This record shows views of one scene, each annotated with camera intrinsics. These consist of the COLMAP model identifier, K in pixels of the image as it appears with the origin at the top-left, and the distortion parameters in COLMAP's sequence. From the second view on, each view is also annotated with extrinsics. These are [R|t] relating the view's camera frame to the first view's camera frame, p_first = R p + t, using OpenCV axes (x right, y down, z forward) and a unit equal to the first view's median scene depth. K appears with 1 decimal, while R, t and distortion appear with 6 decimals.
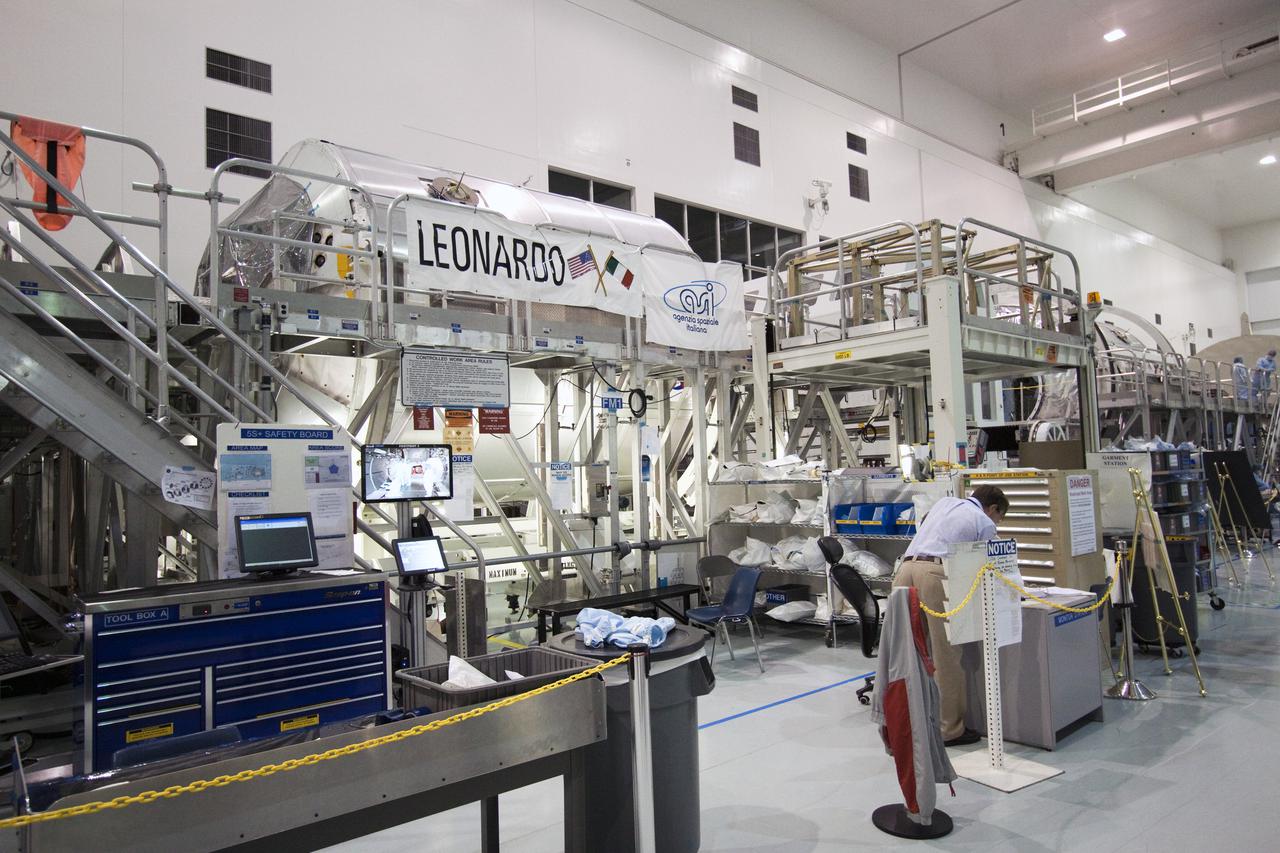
lens RADIAL K [[823.2, 0, 640.0], [0, 823.2, 426.5], [0, 0, 1]] dist [-0.022422, 0.023410]
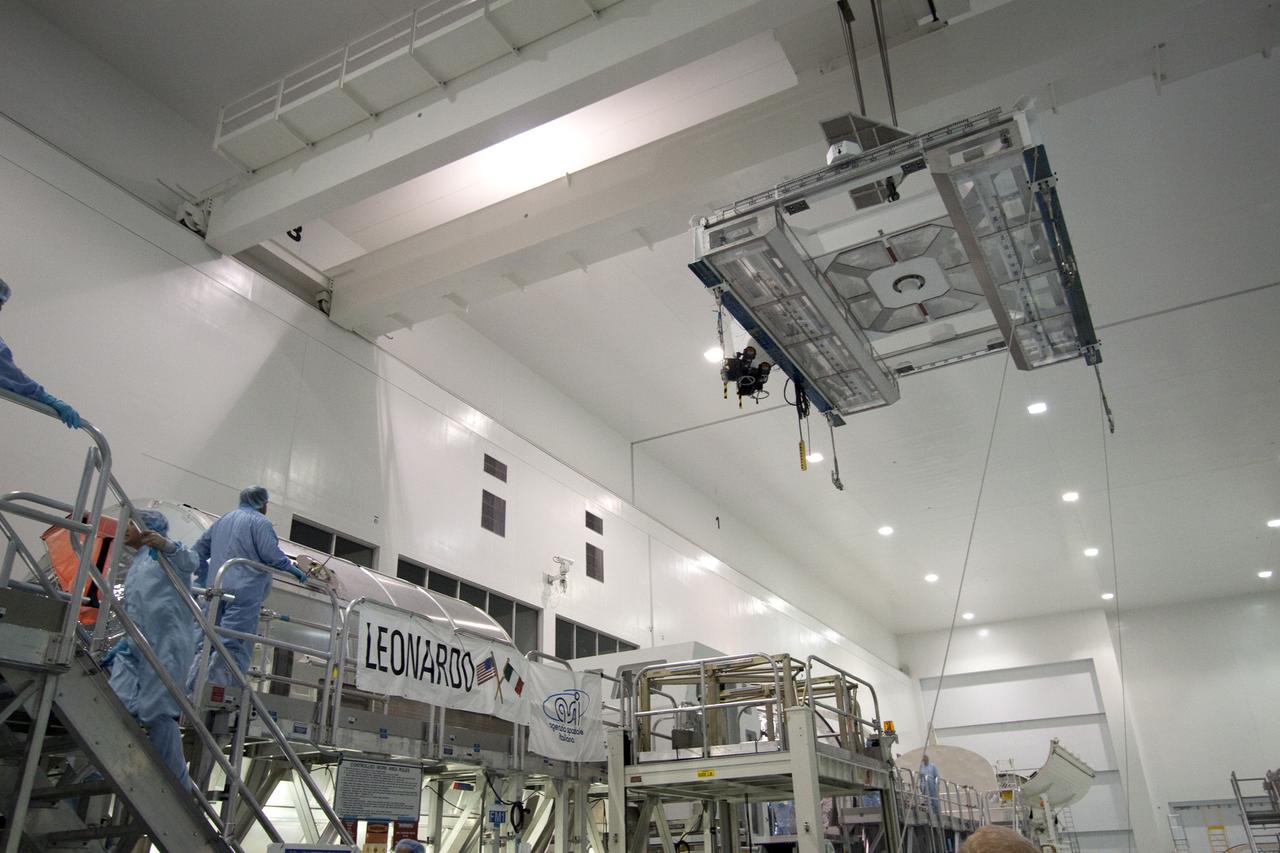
lens RADIAL K [[965.7, 0, 640.0], [0, 965.7, 426.5], [0, 0, 1]] dist [-0.012680, 0.000209]
pose [[0.929531, 0.161416, 0.331538, -0.319599], [-0.021327, 0.921128, -0.388676, -0.013971], [-0.368127, 0.354215, 0.859659, -0.197468]]
